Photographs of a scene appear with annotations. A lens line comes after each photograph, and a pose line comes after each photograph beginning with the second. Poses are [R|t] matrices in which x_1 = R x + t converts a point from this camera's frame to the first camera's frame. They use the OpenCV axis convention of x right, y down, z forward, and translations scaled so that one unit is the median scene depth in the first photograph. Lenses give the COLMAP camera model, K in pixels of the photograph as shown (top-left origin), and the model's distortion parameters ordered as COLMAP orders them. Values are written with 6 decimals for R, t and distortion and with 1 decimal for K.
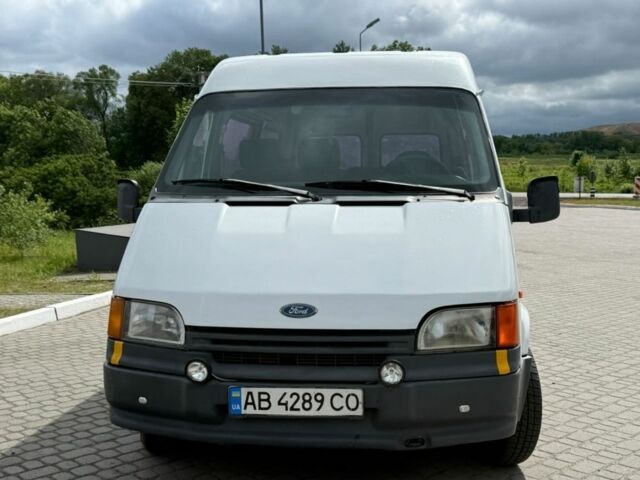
lens RADIAL K [[779.5, 0, 320.0], [0, 779.5, 240.0], [0, 0, 1]] dist [0.112948, -0.038994]
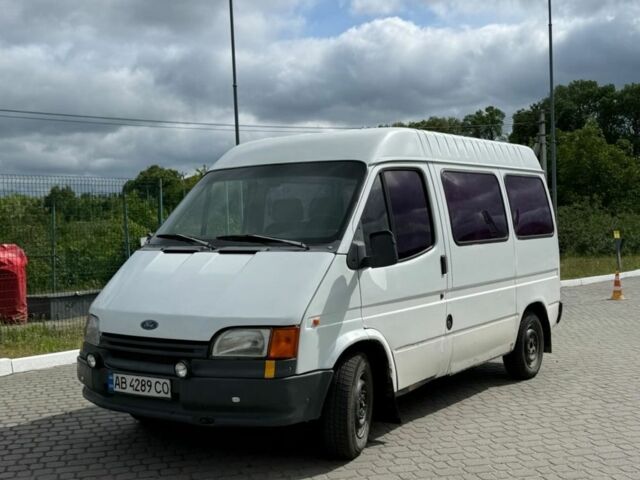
lens RADIAL K [[779.5, 0, 320.0], [0, 779.5, 240.0], [0, 0, 1]] dist [0.112948, -0.038994]
pose [[0.884550, -0.001330, -0.466443, 0.960370], [-0.020397, 0.998929, -0.041529, -0.015657], [0.465999, 0.046248, 0.883576, -0.179750]]
